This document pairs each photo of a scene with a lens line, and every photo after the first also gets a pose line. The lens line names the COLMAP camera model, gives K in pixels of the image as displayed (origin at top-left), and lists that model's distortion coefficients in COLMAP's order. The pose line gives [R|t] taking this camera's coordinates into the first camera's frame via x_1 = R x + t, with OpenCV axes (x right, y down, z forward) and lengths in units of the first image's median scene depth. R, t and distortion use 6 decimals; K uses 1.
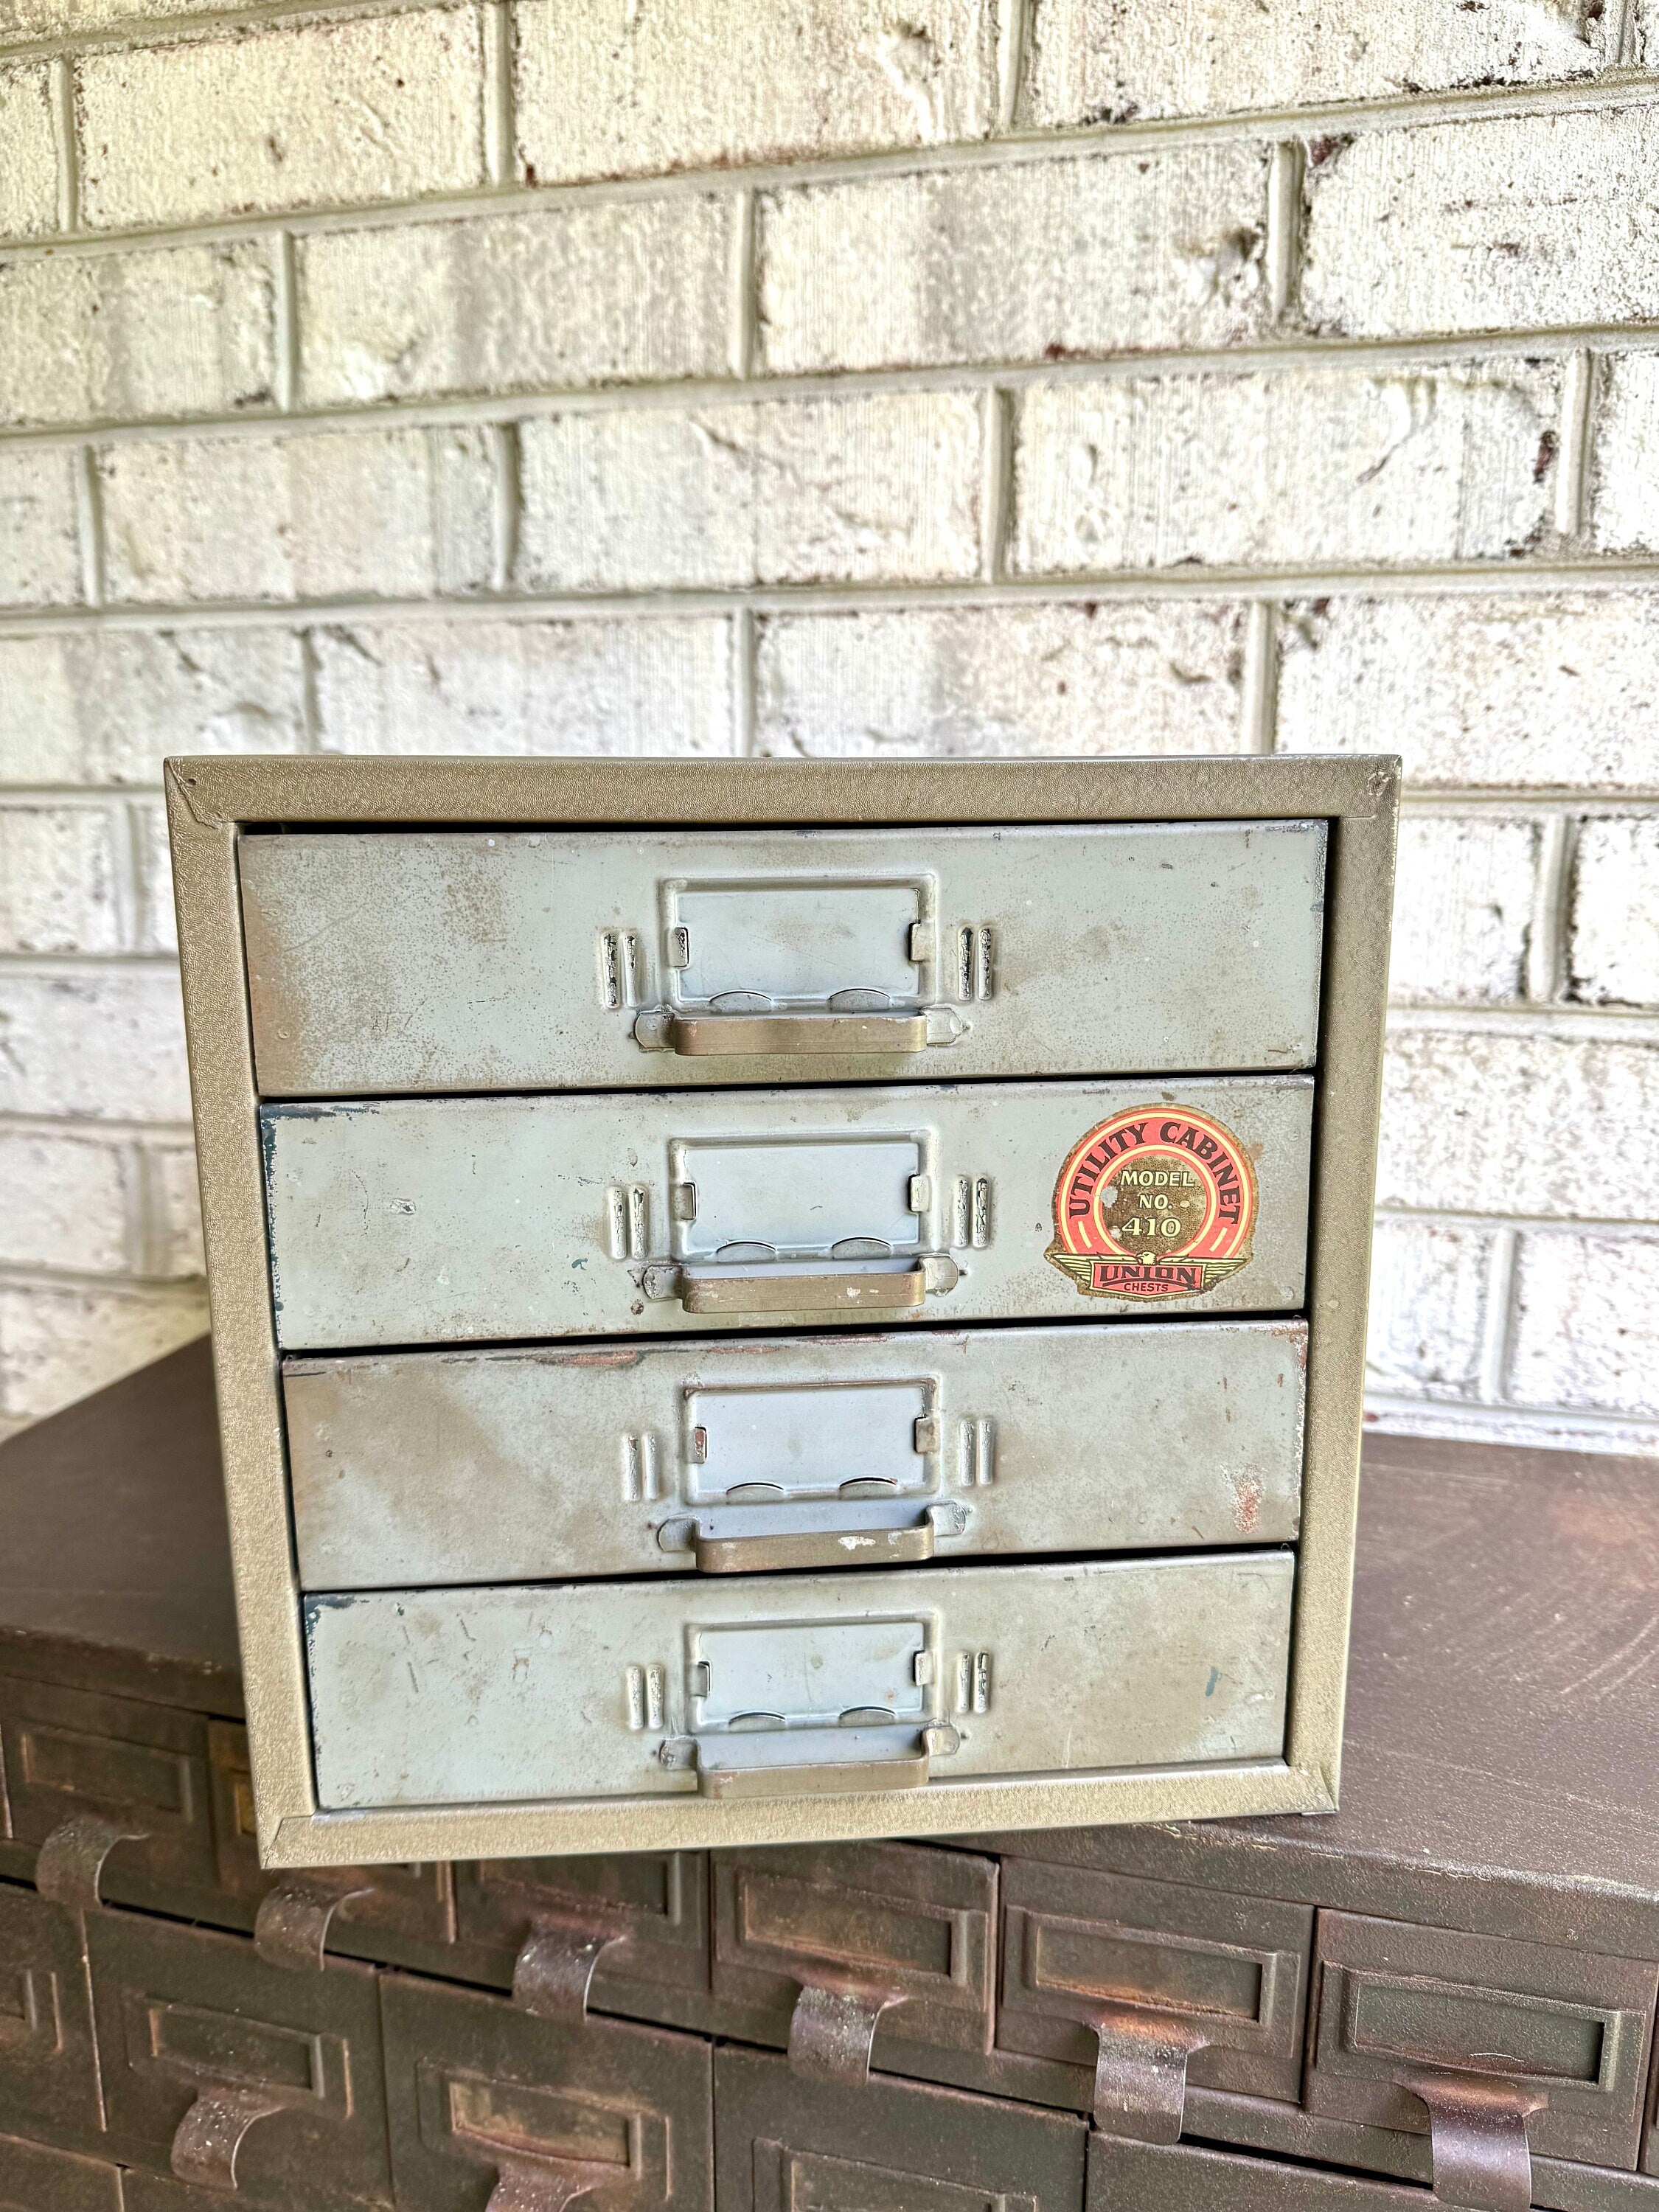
lens RADIAL K [[1589.9, 0, 829.5], [0, 1589.9, 1106.0], [0, 0, 1]] dist [0.147846, -0.358369]
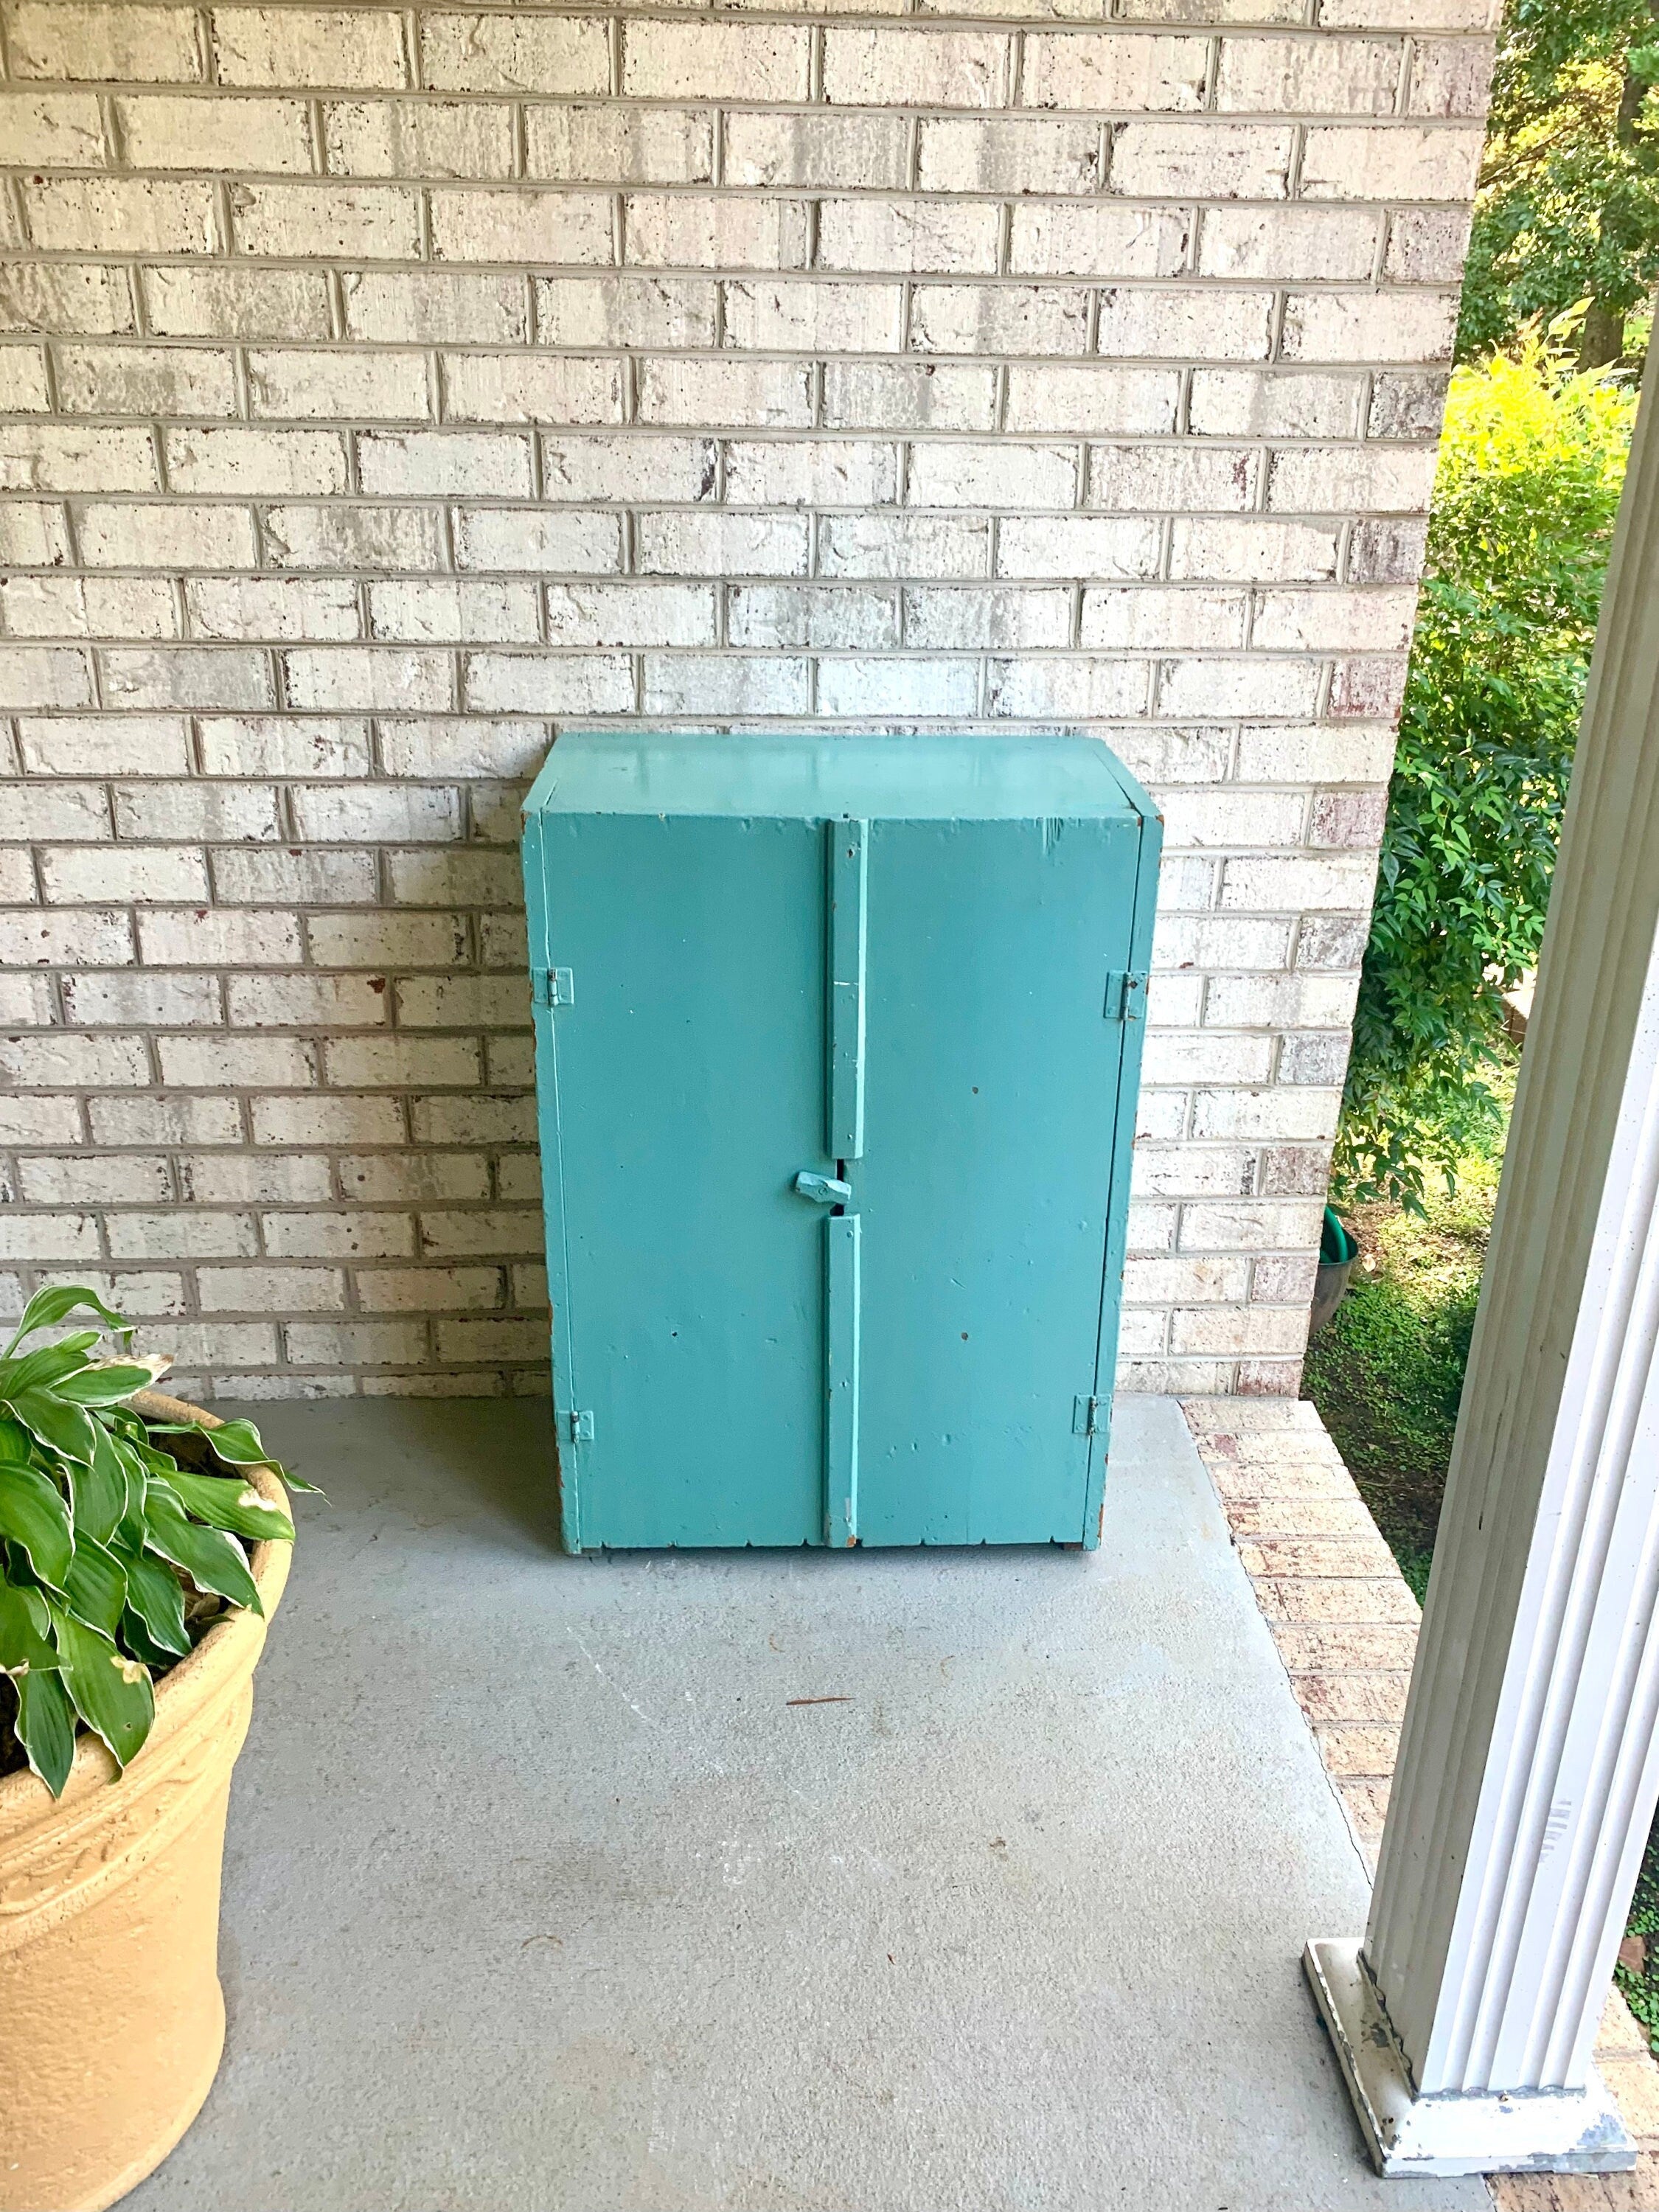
lens RADIAL K [[1768.6, 0, 845.5], [0, 1768.6, 1108.2], [0, 0, 1]] dist [-0.007576, 0.008993]
pose [[0.952043, -0.106959, 0.286661, -2.058915], [0.043574, 0.974755, 0.218986, 0.687720], [-0.302846, -0.195993, 0.932669, -3.559587]]
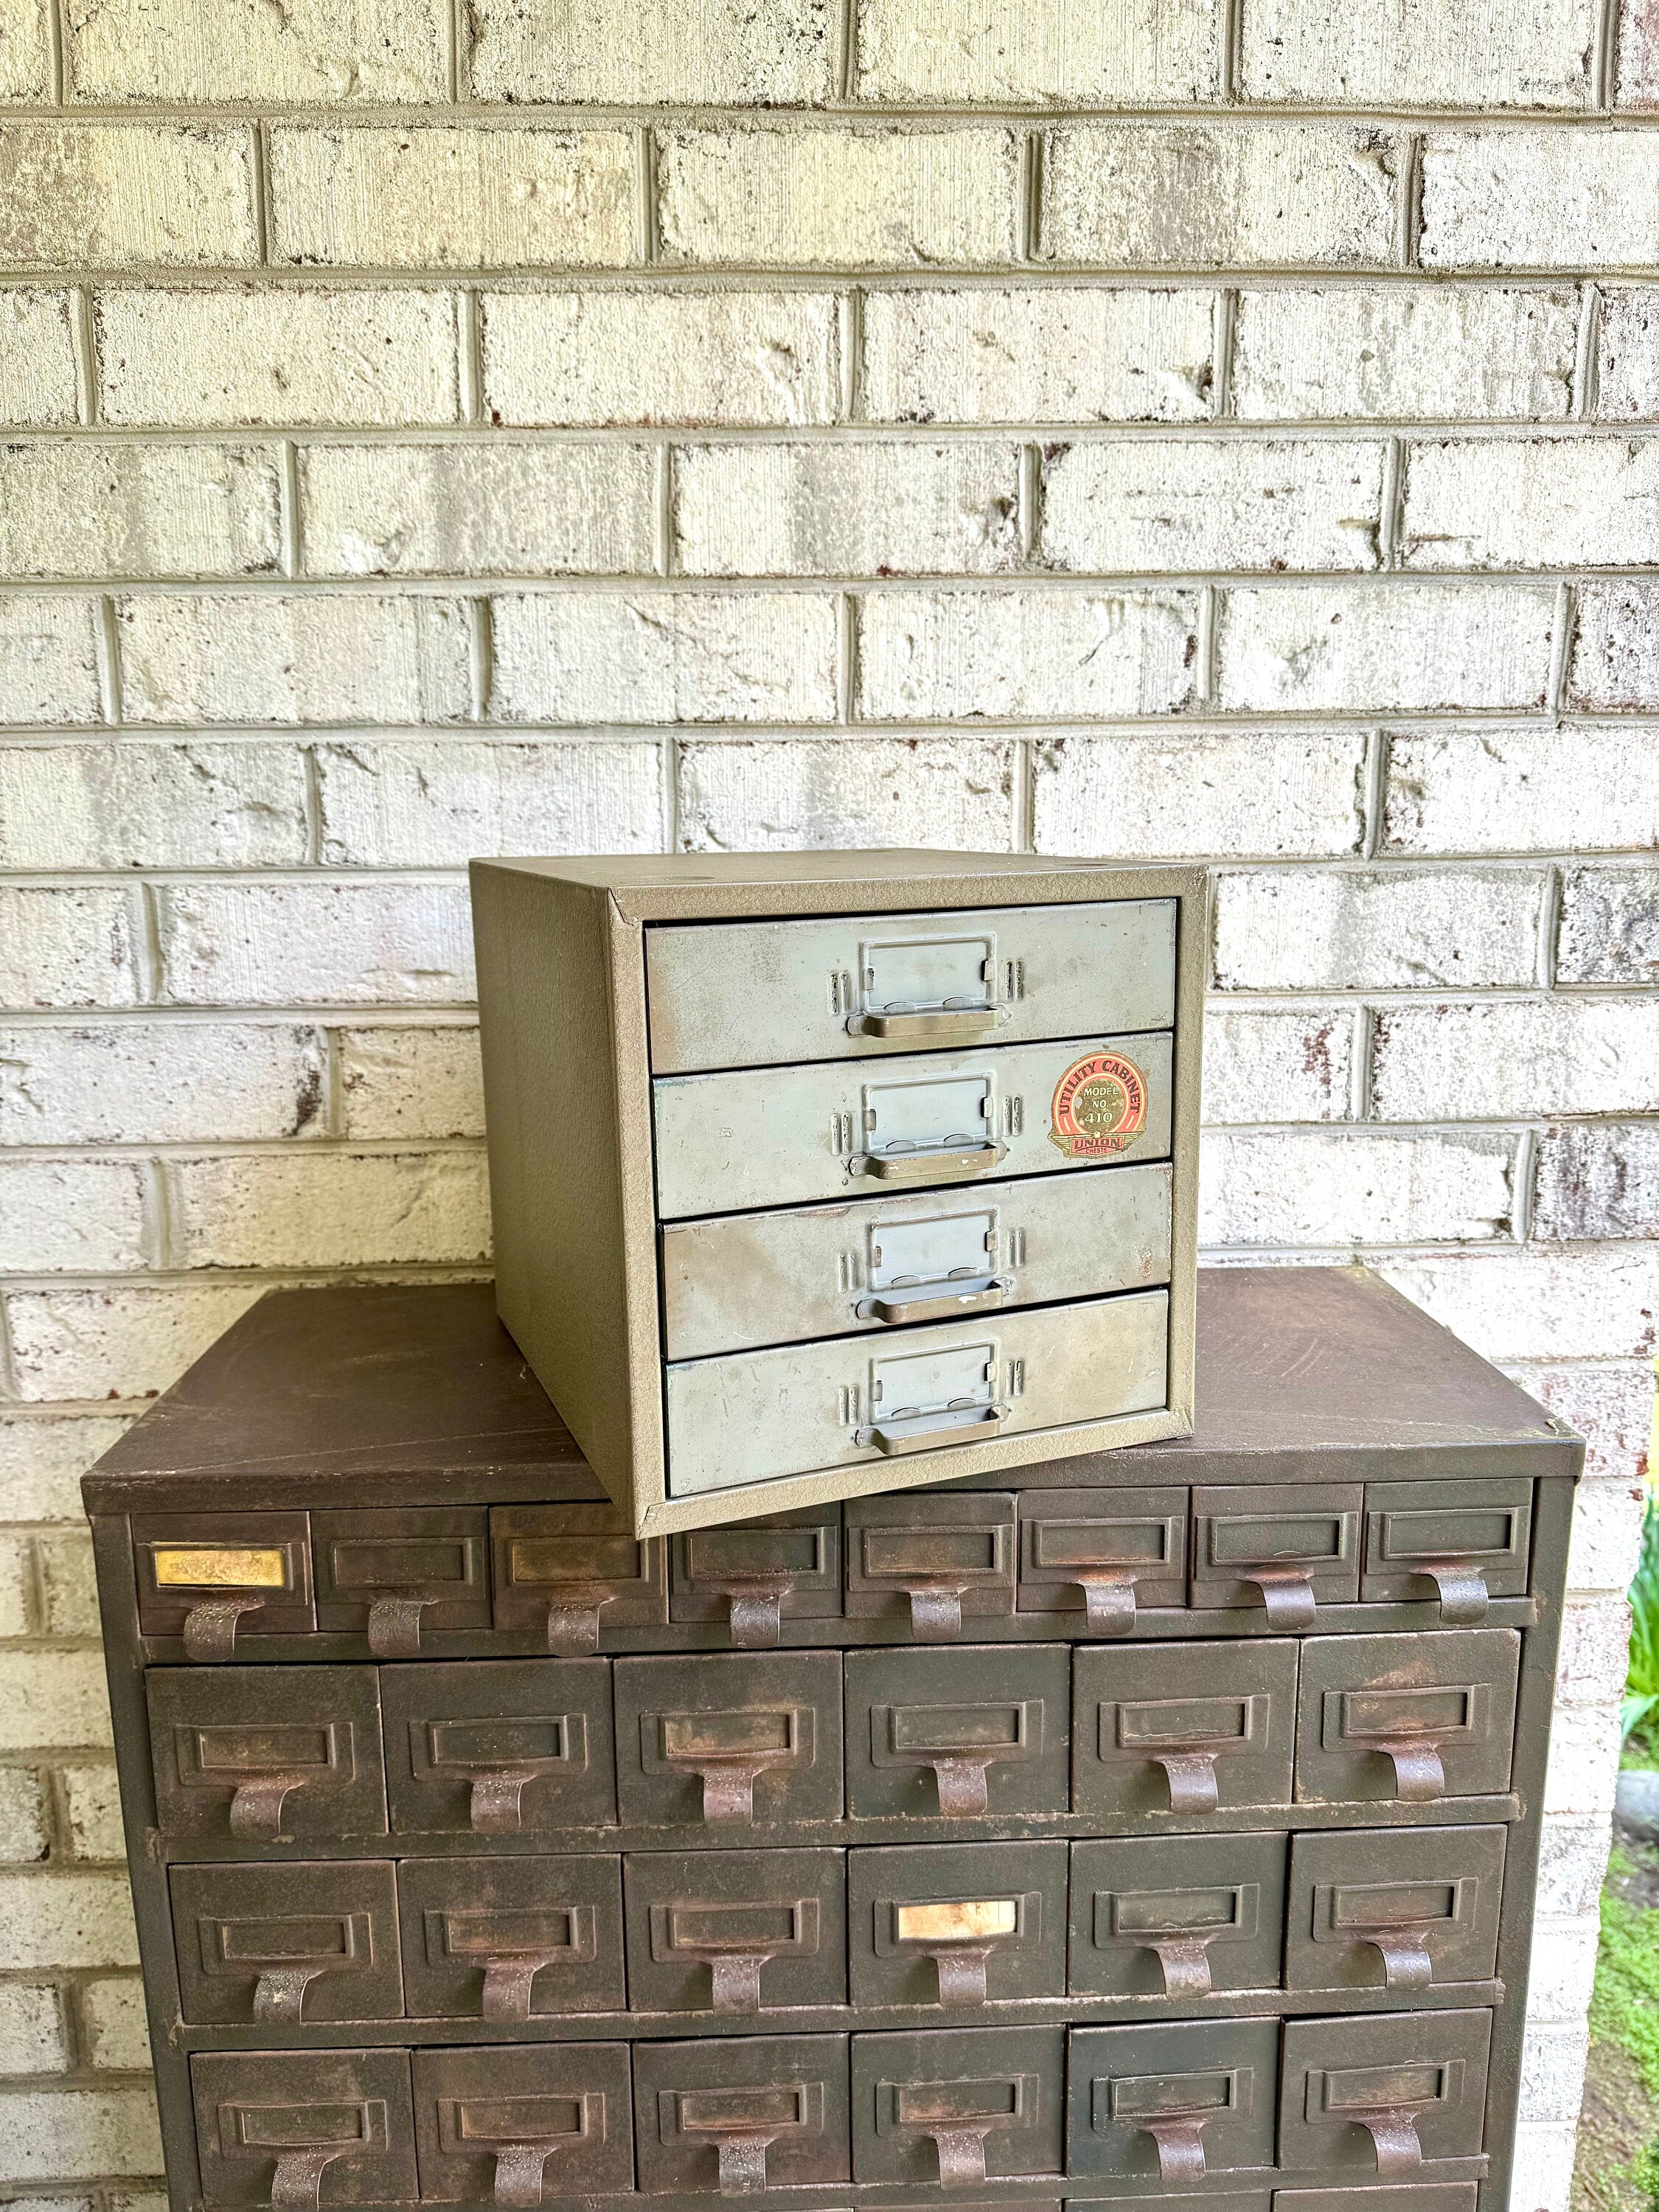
lens RADIAL K [[1589.9, 0, 829.5], [0, 1589.9, 1106.0], [0, 0, 1]] dist [0.147846, -0.358369]
pose [[0.954421, -0.067593, 0.290710, -0.632750], [0.070402, 0.997518, 0.000797, 0.037936], [-0.290042, 0.019706, 0.956811, -0.685659]]
